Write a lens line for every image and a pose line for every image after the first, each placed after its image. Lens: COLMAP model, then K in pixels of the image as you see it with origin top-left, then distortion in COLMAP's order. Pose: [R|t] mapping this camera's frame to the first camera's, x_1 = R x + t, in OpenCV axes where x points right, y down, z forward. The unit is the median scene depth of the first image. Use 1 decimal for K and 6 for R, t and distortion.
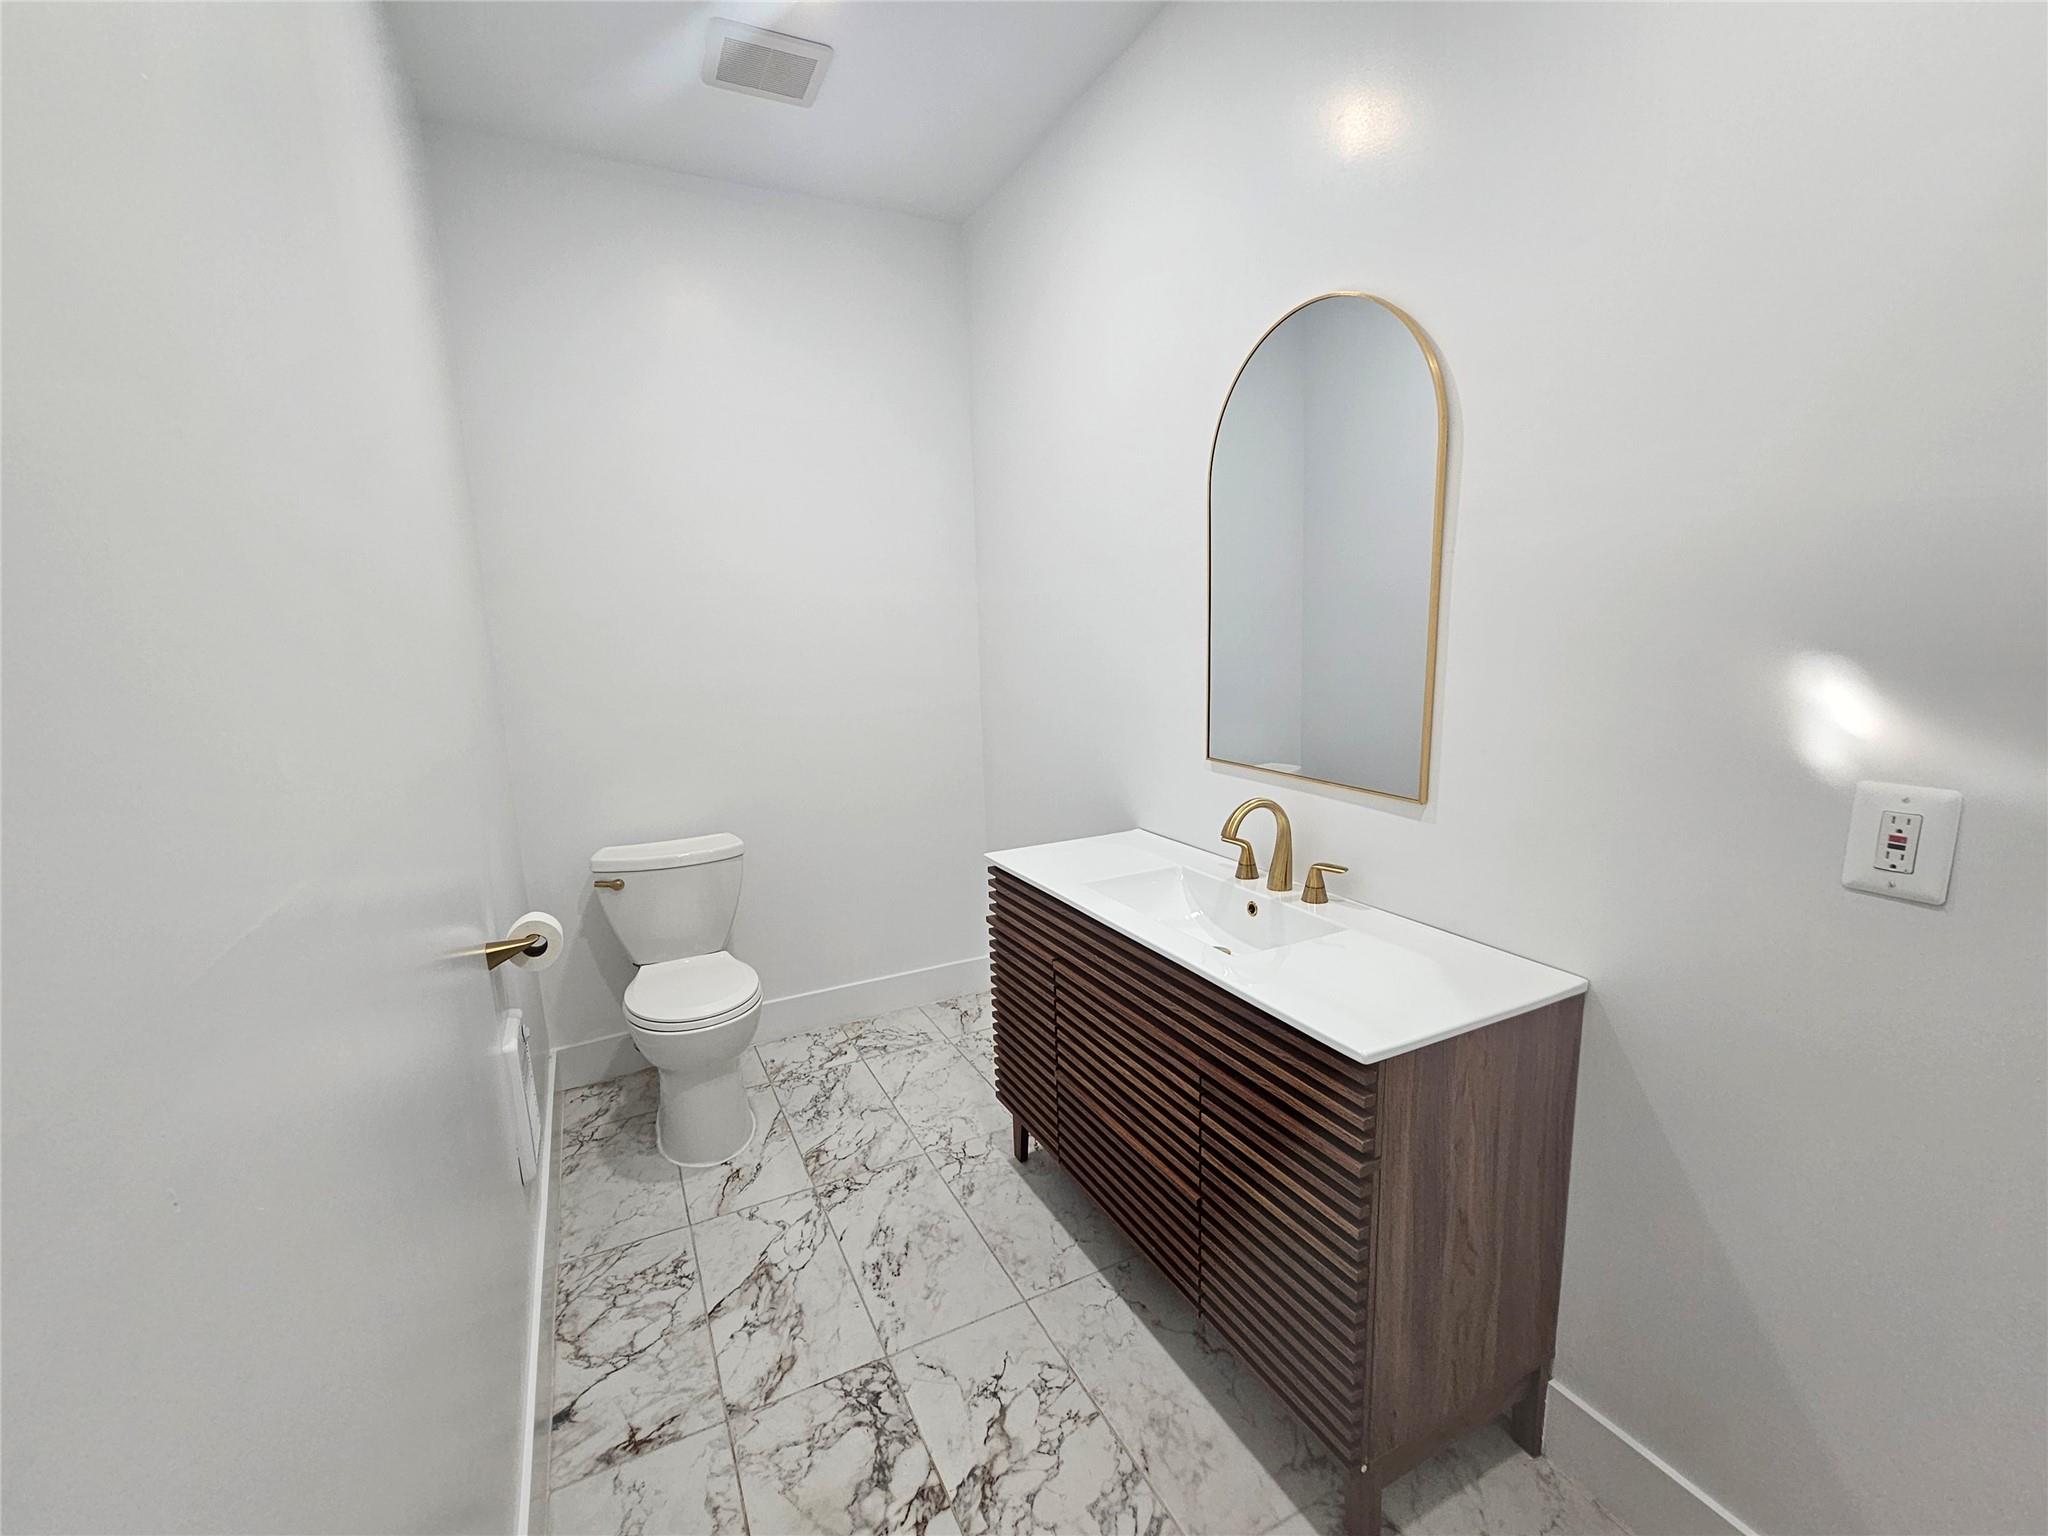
lens RADIAL K [[882.8, 0, 1021.0], [0, 882.8, 788.3], [0, 0, 1]] dist [0.000262, -0.001197]
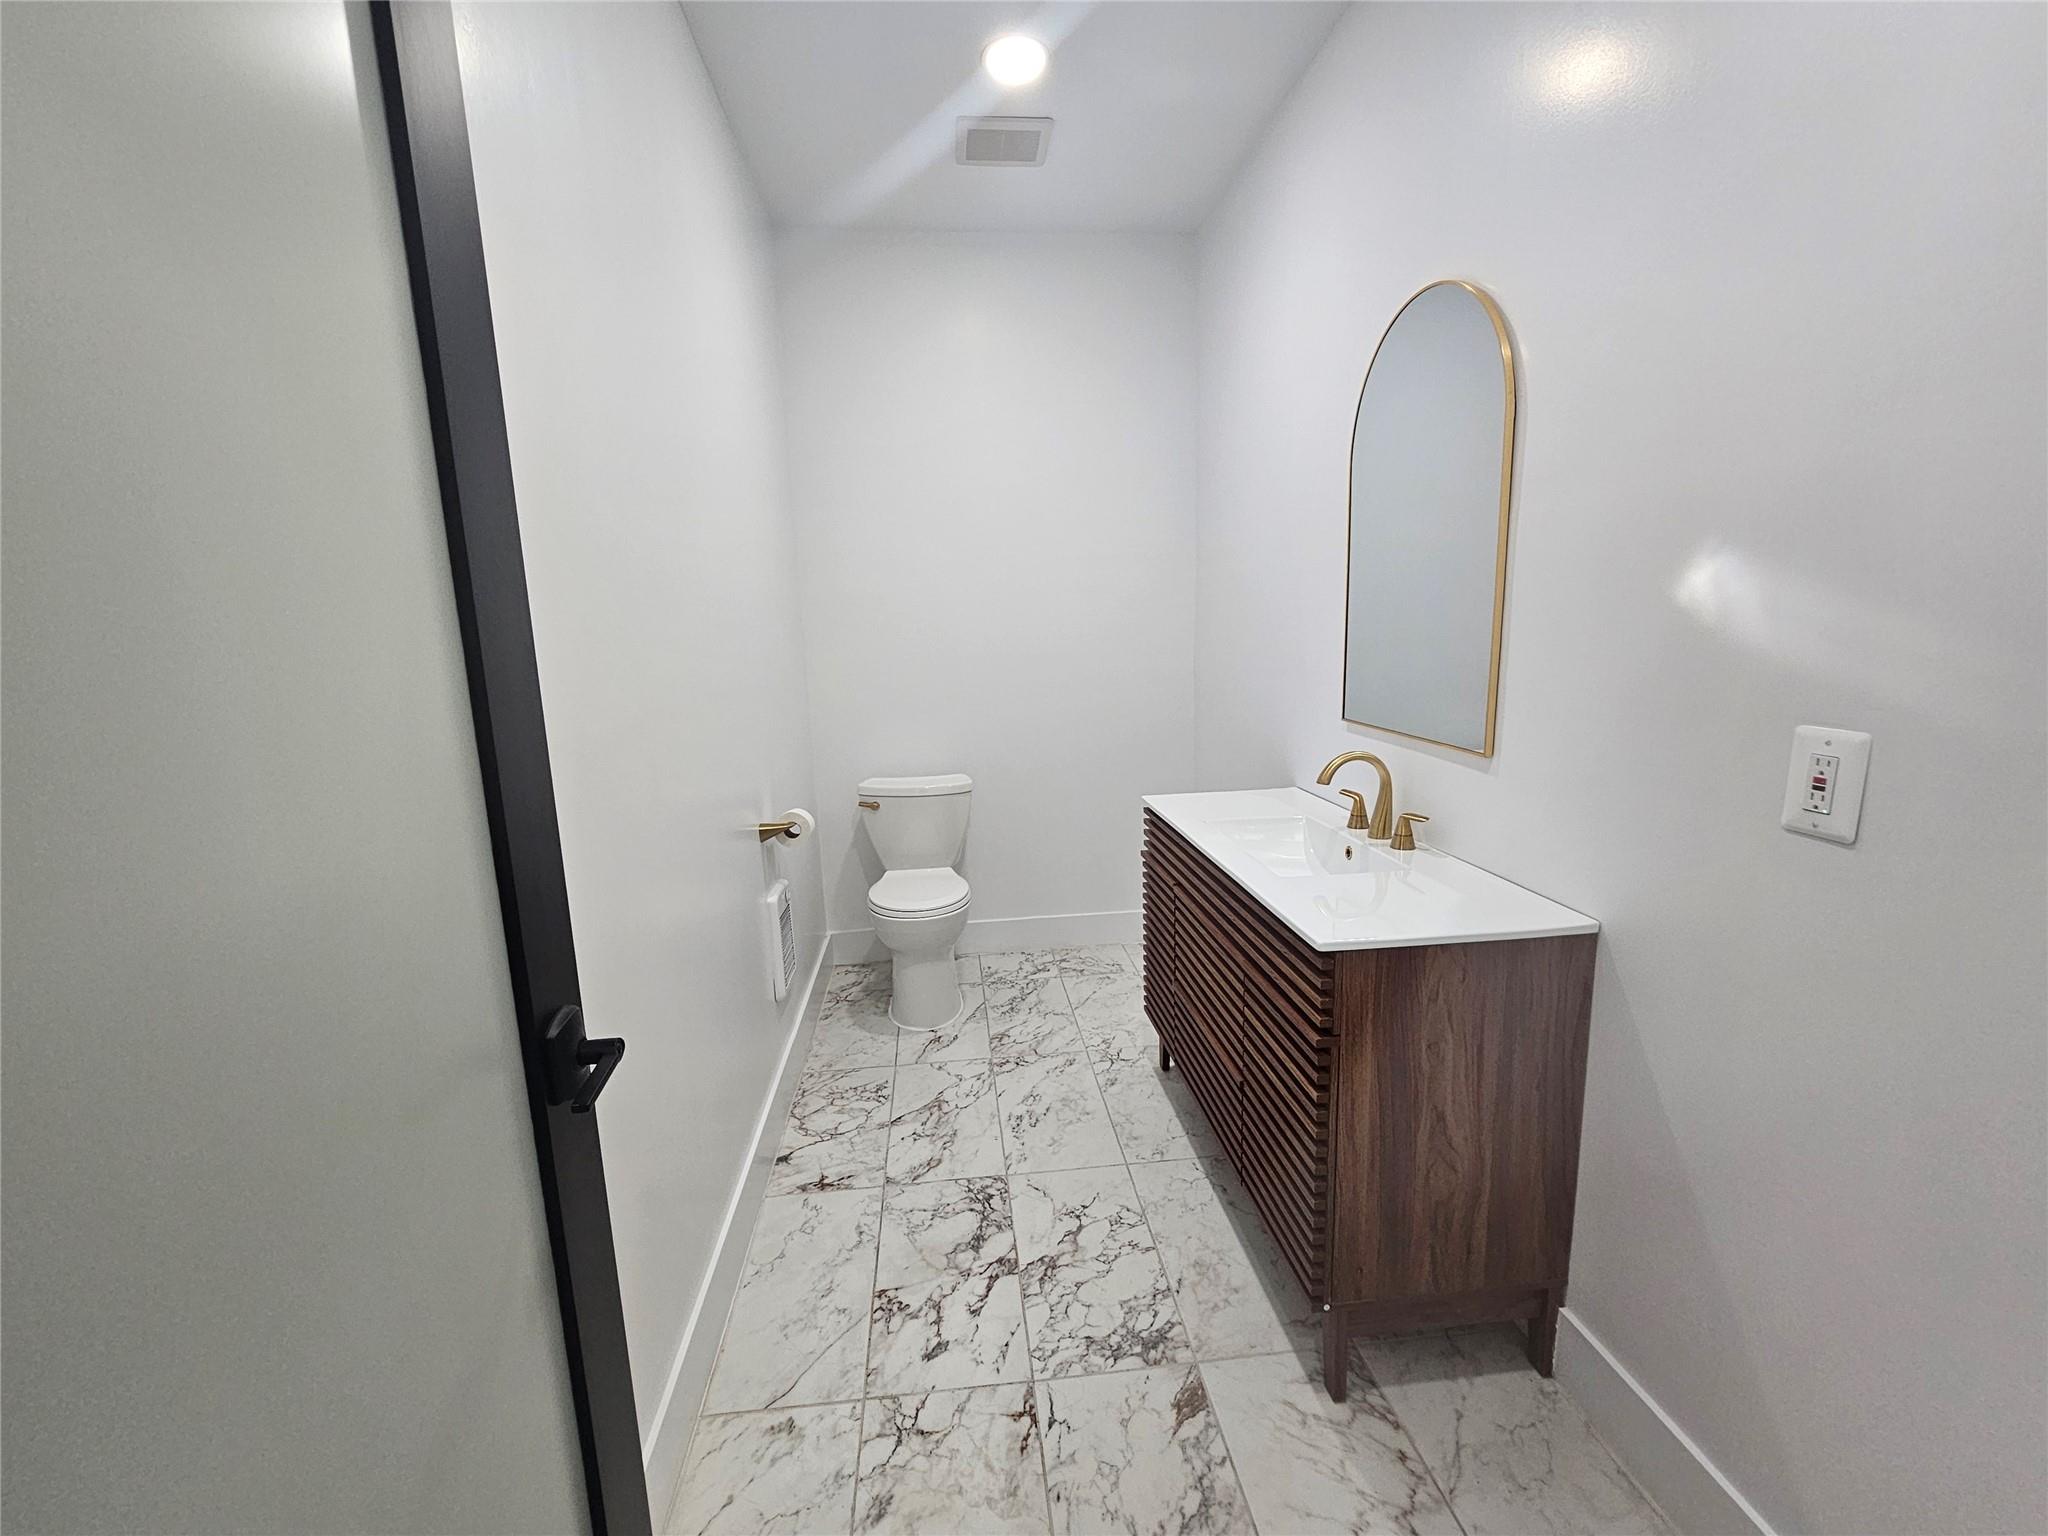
lens RADIAL K [[882.8, 0, 1021.0], [0, 882.8, 788.3], [0, 0, 1]] dist [0.000262, -0.001197]
pose [[0.934401, 0.067701, -0.349729, 0.262083], [-0.062585, 0.997703, 0.025925, 0.054255], [0.350681, -0.002336, 0.936492, -0.169573]]
